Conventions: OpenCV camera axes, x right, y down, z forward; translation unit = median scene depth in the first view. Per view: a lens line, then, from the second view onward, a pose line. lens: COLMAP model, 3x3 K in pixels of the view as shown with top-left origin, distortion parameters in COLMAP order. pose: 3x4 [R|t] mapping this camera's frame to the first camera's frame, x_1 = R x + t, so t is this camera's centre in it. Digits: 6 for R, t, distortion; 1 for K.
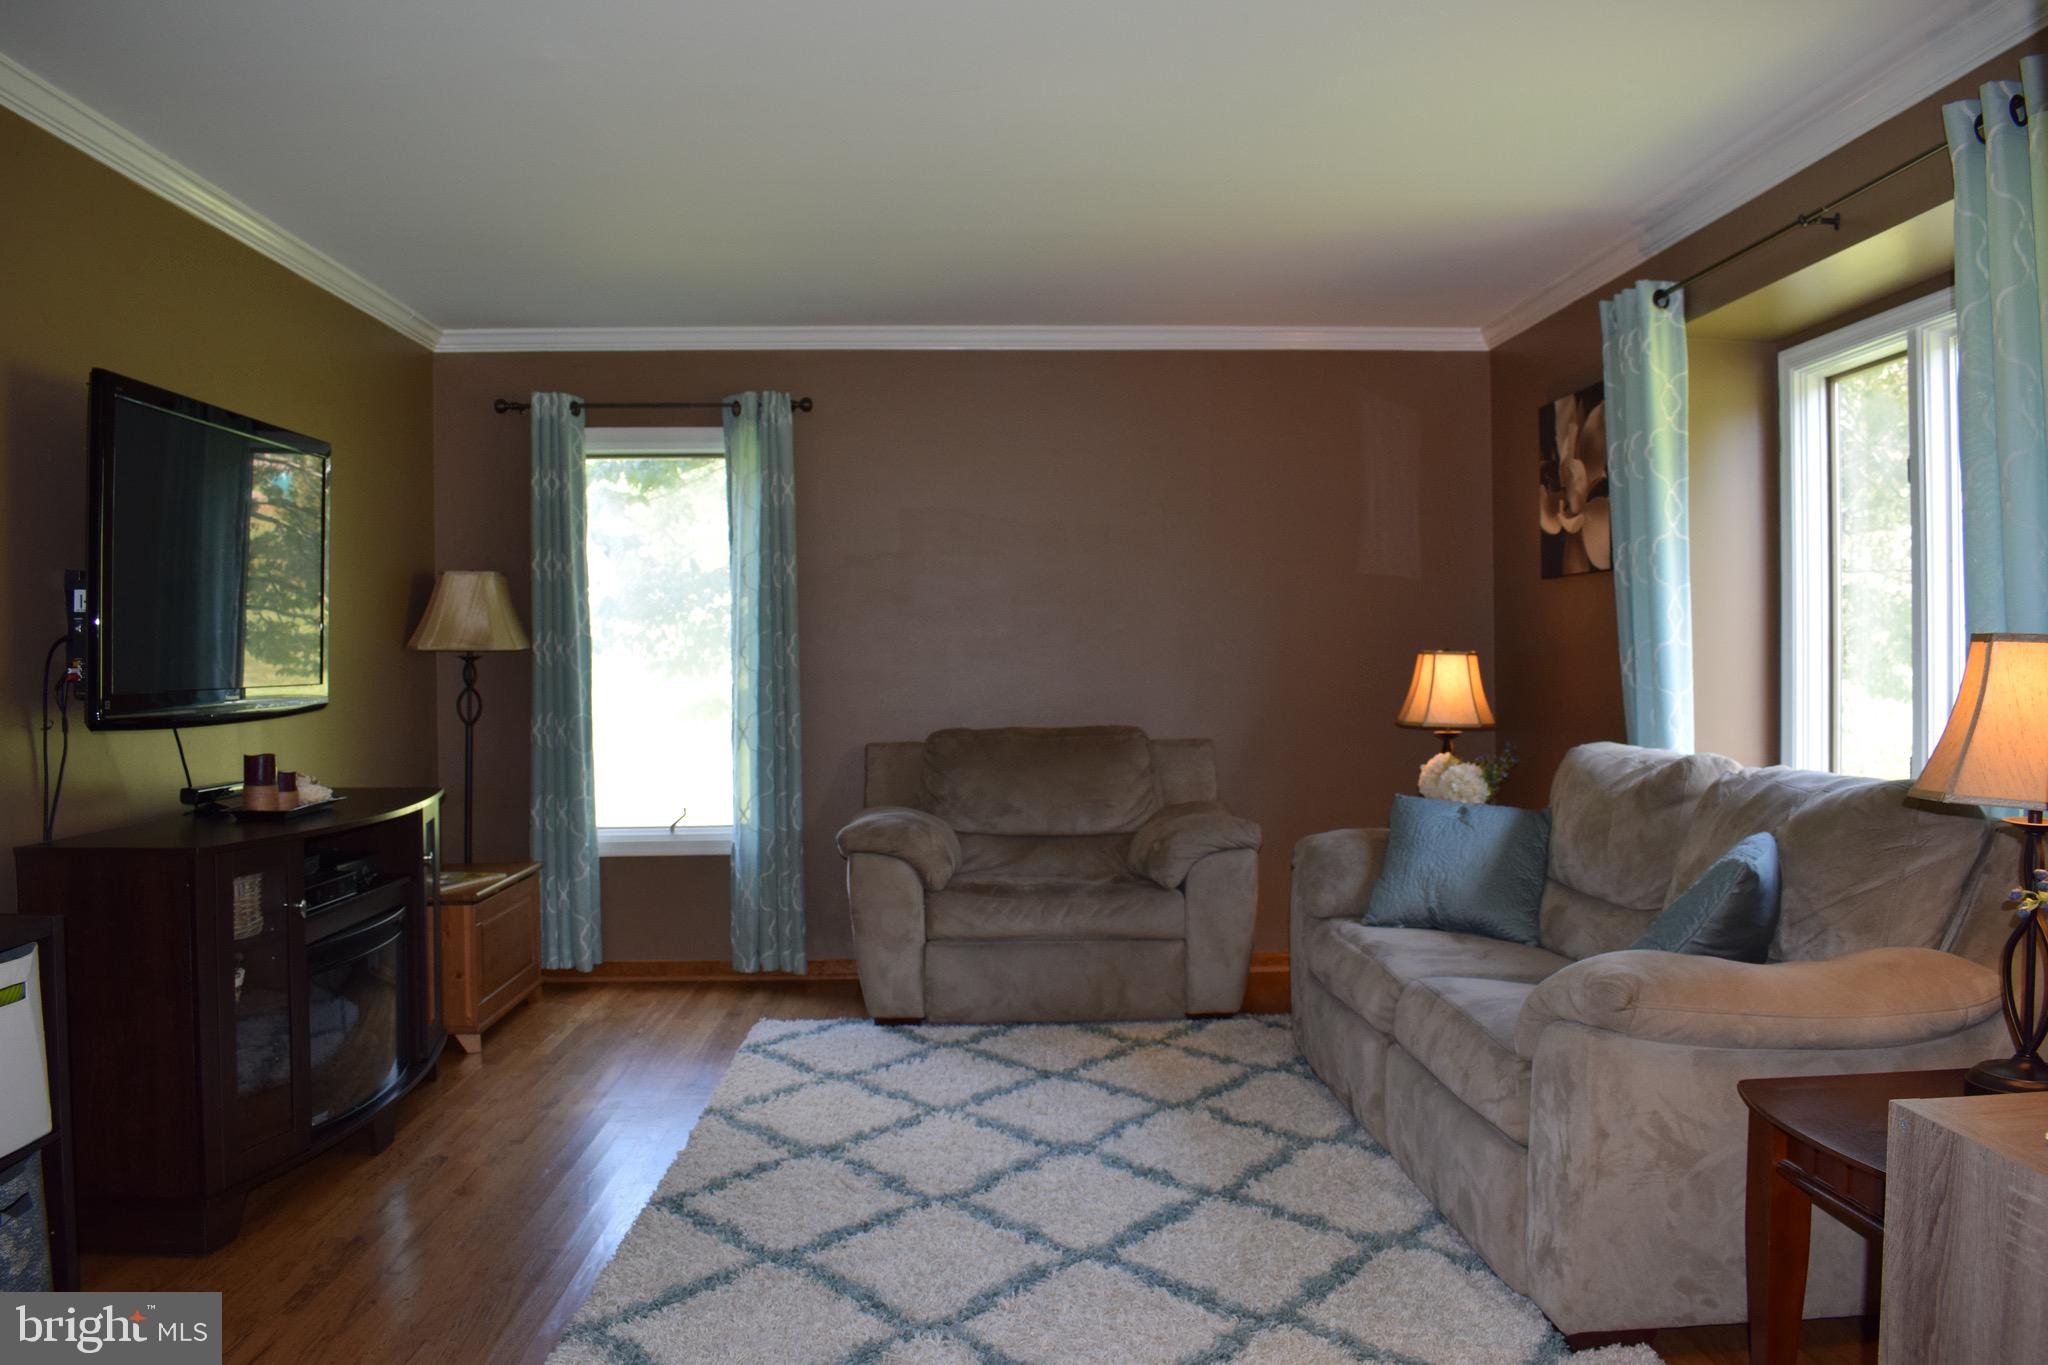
lens RADIAL K [[1594.1, 0, 1038.0], [0, 1594.1, 682.2], [0, 0, 1]] dist [-0.096334, 0.016729]
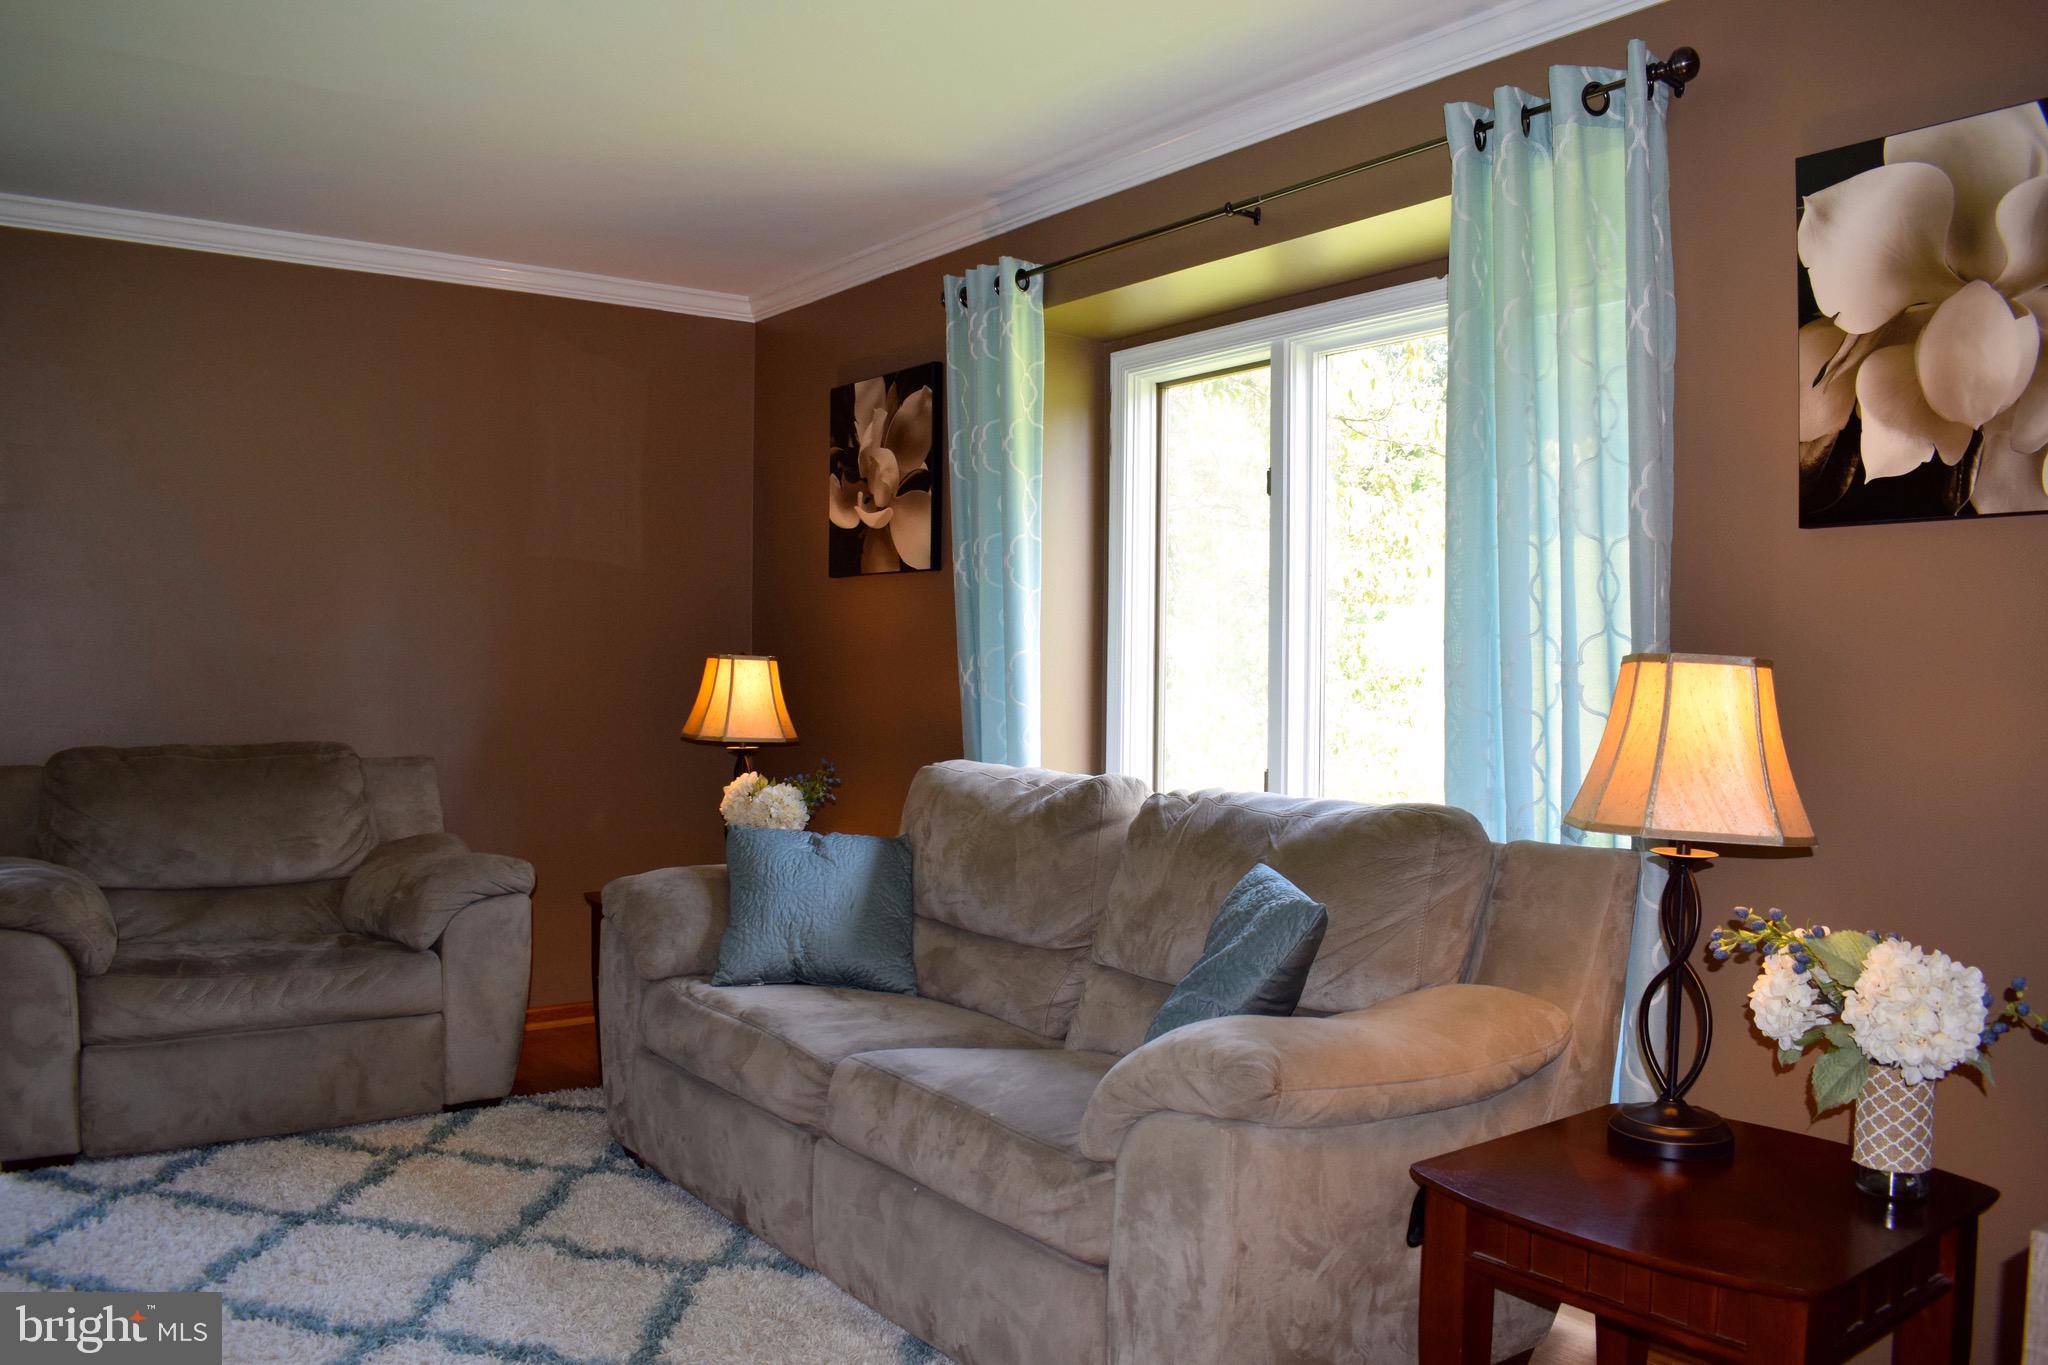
lens RADIAL K [[1594.1, 0, 1038.0], [0, 1594.1, 682.2], [0, 0, 1]] dist [-0.096334, 0.016729]
pose [[0.830562, 0.009900, 0.556839, -0.108481], [-0.009608, 0.999948, -0.003448, -0.003605], [-0.556844, -0.002487, 0.830614, 0.205478]]
